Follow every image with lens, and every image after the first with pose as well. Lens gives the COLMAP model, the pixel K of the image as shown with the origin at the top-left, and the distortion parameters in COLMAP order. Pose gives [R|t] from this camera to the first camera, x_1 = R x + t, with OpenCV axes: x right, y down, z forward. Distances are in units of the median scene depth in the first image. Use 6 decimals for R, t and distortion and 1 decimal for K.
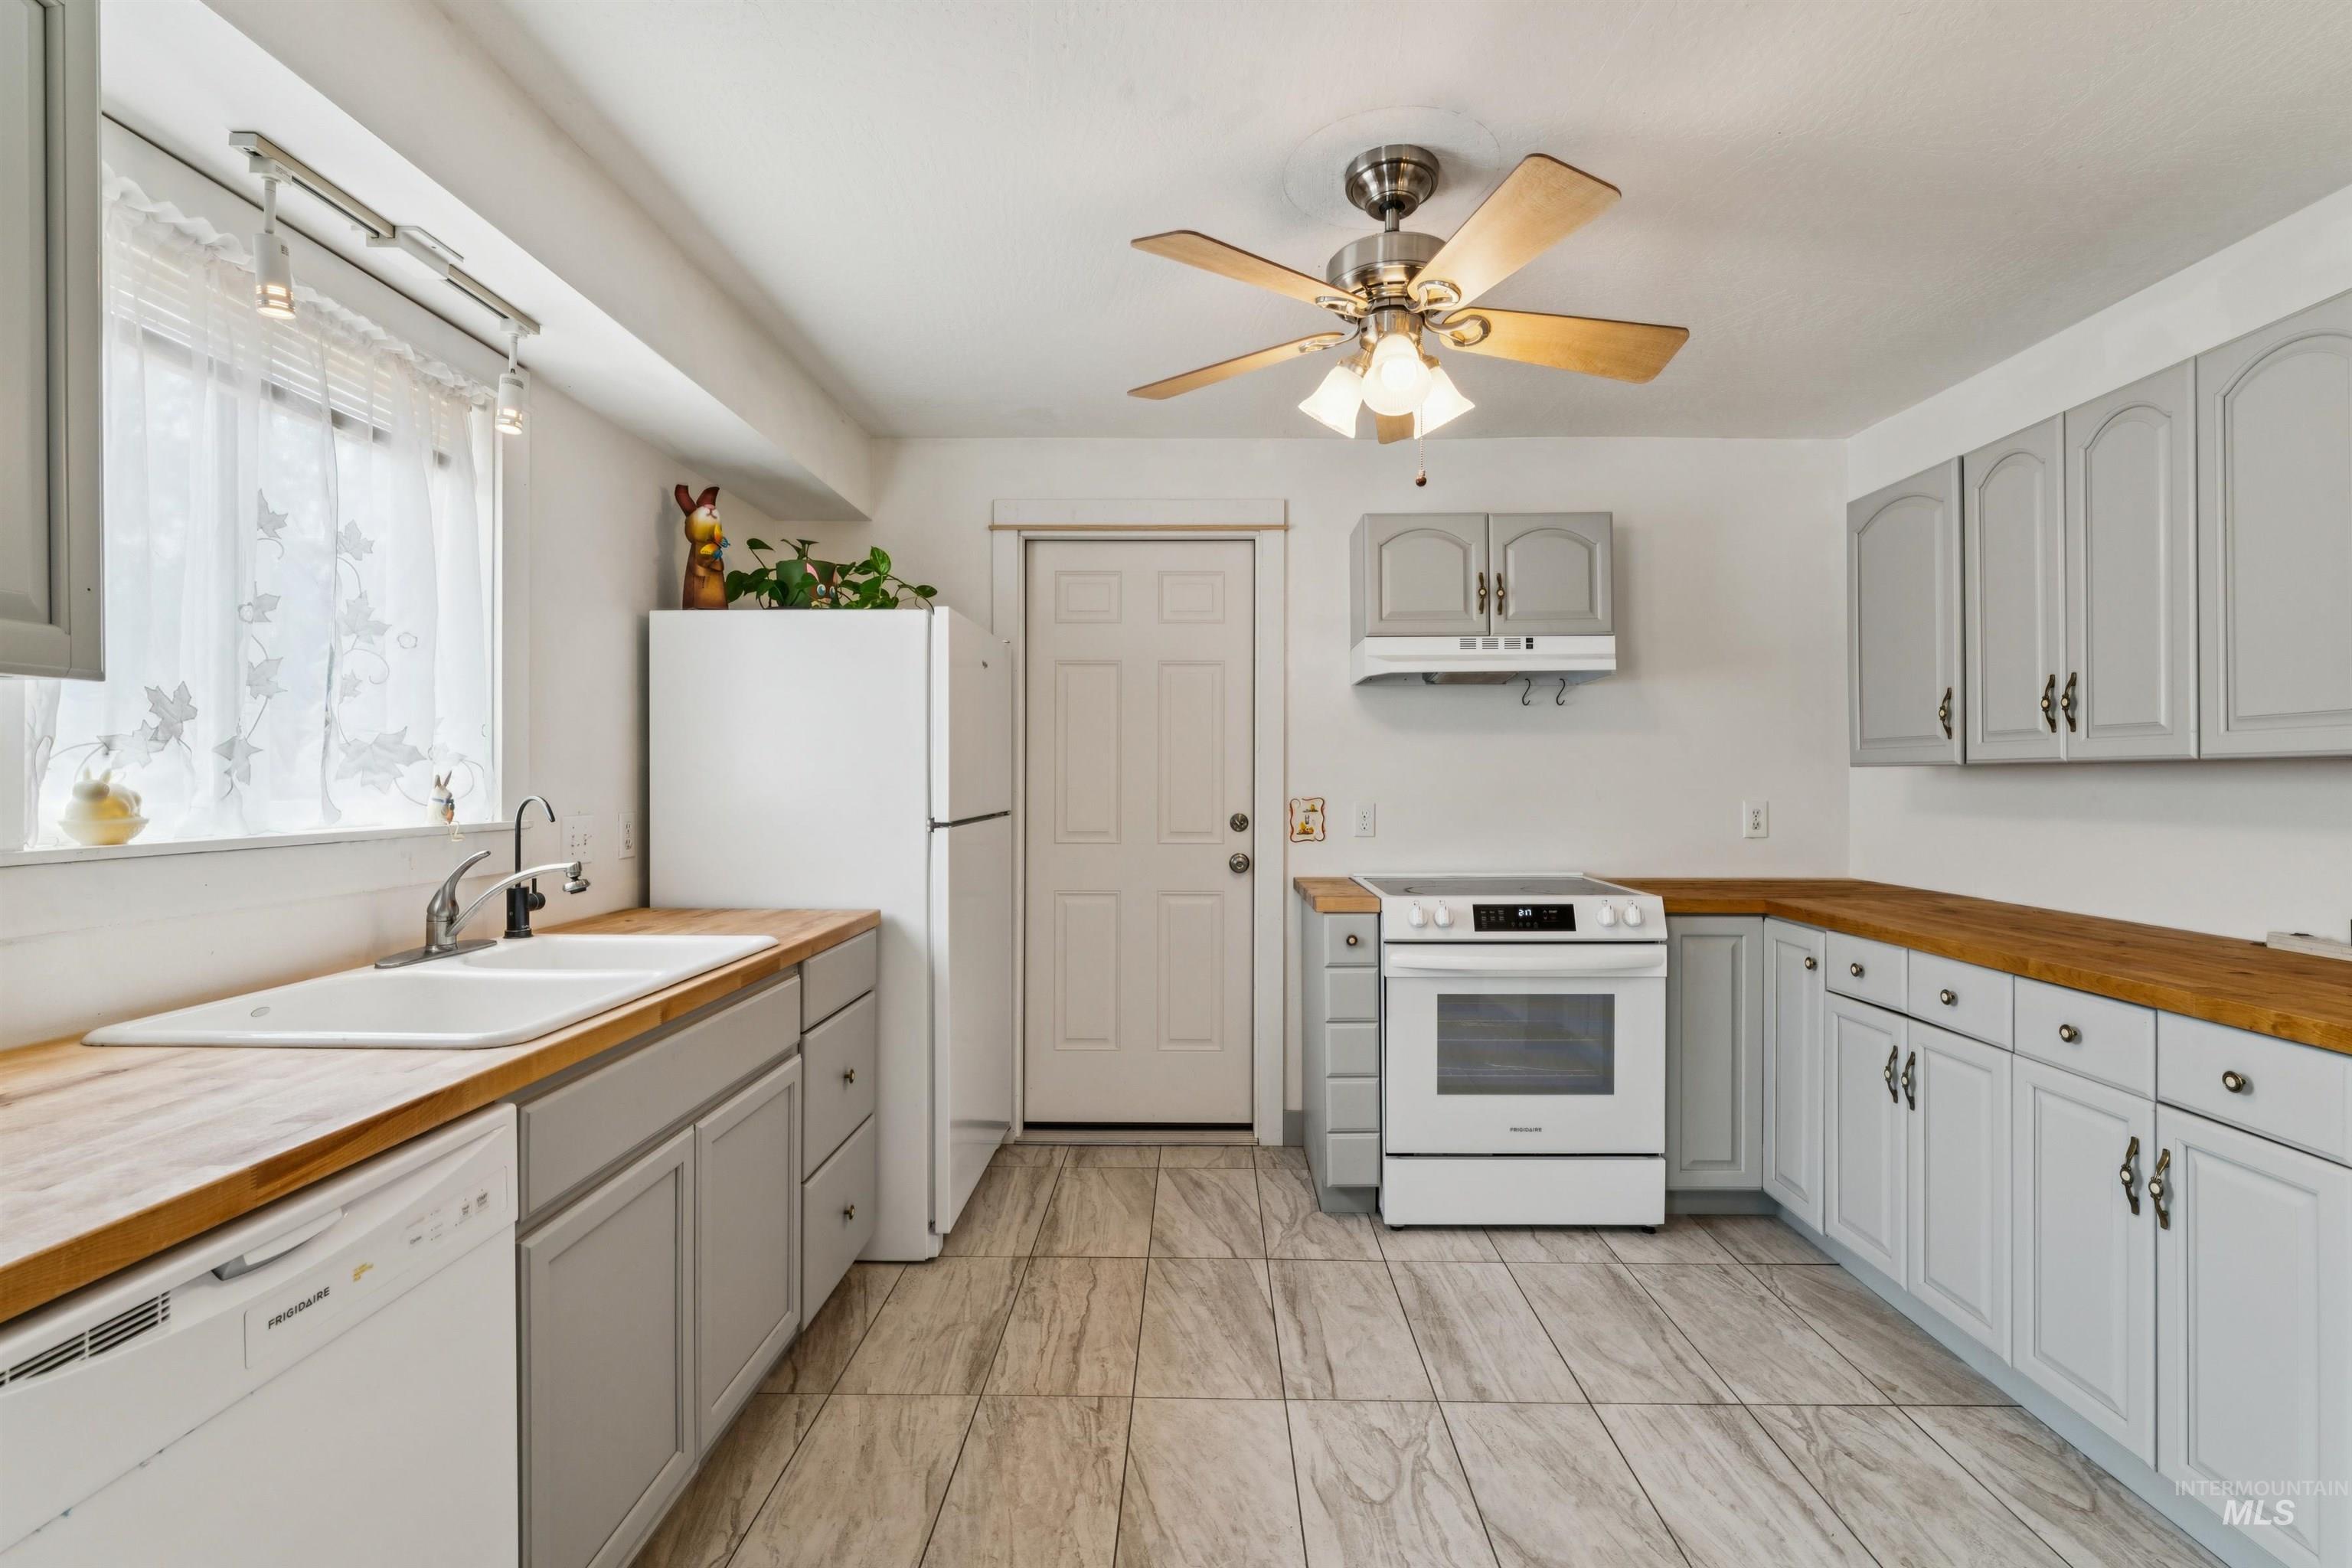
lens RADIAL K [[1085.3, 0, 1176.0], [0, 1085.3, 784.0], [0, 0, 1]] dist [-0.000121, -0.000032]
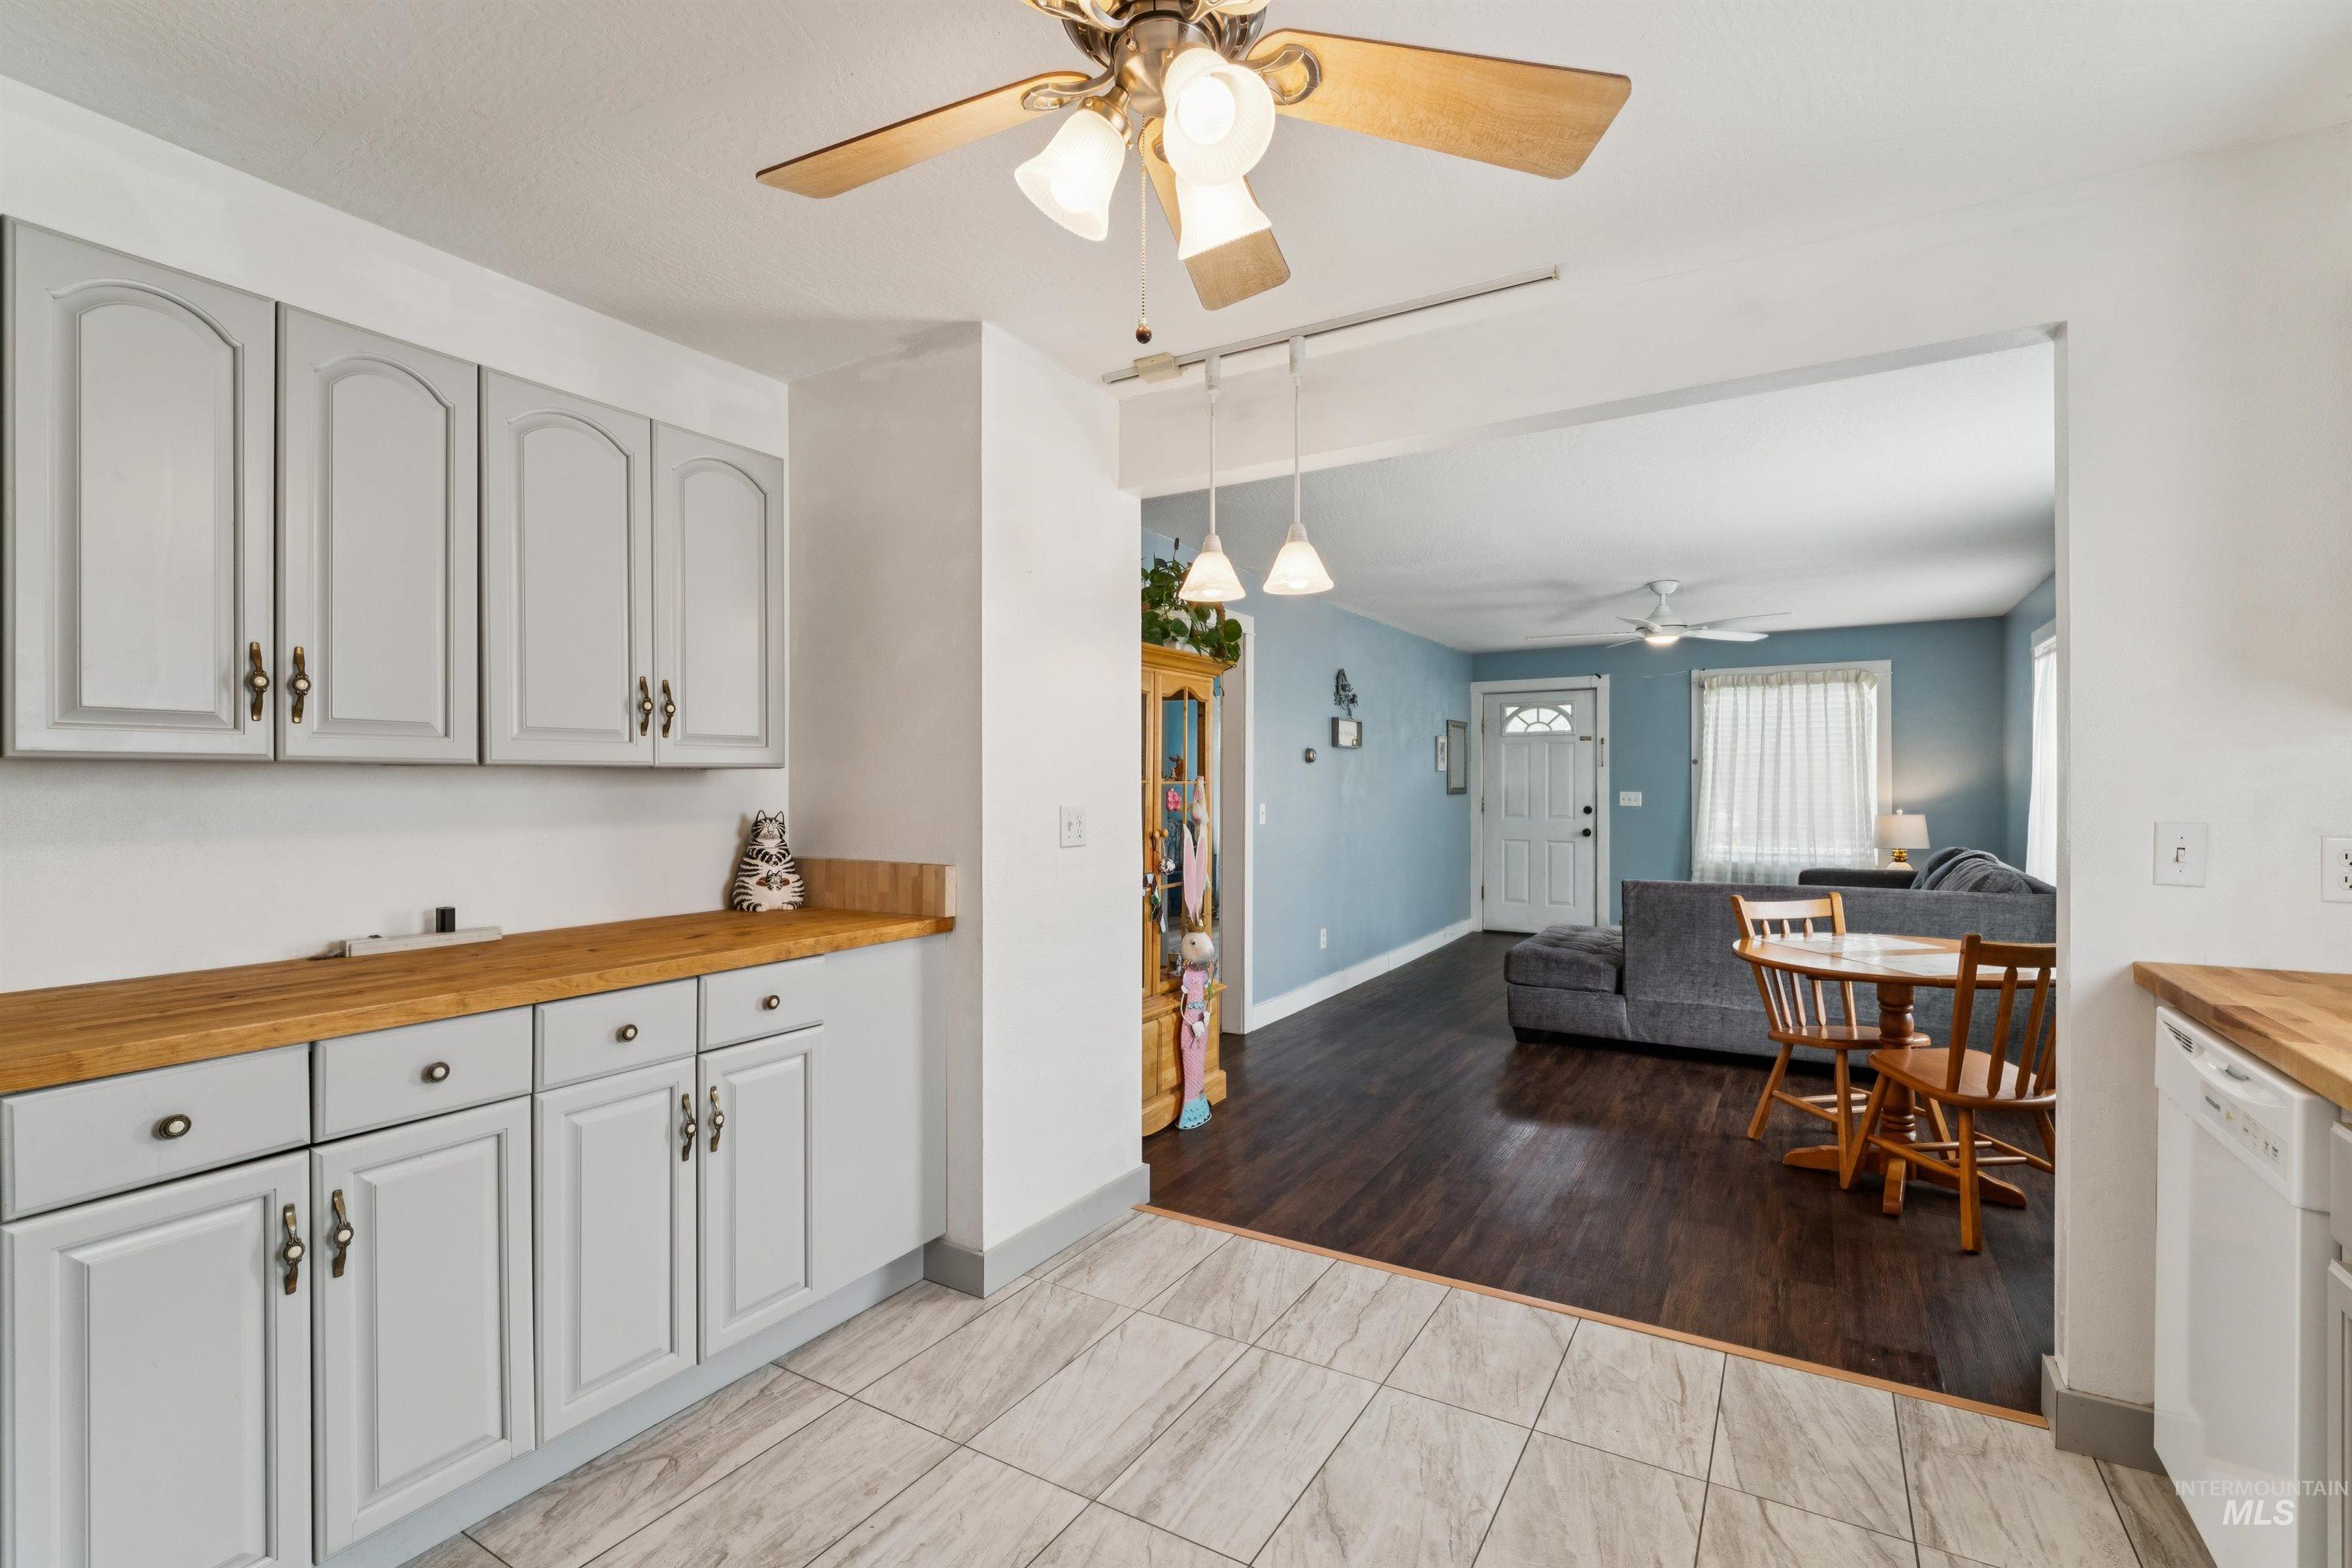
lens RADIAL K [[1055.9, 0, 1176.0], [0, 1055.9, 784.0], [0, 0, 1]] dist [0.000735, 0.000083]
pose [[-0.869869, 0.000988, 0.493282, -0.113674], [0.001821, 0.999998, 0.001207, -0.004433], [-0.493279, 0.001949, -0.869869, 1.571959]]
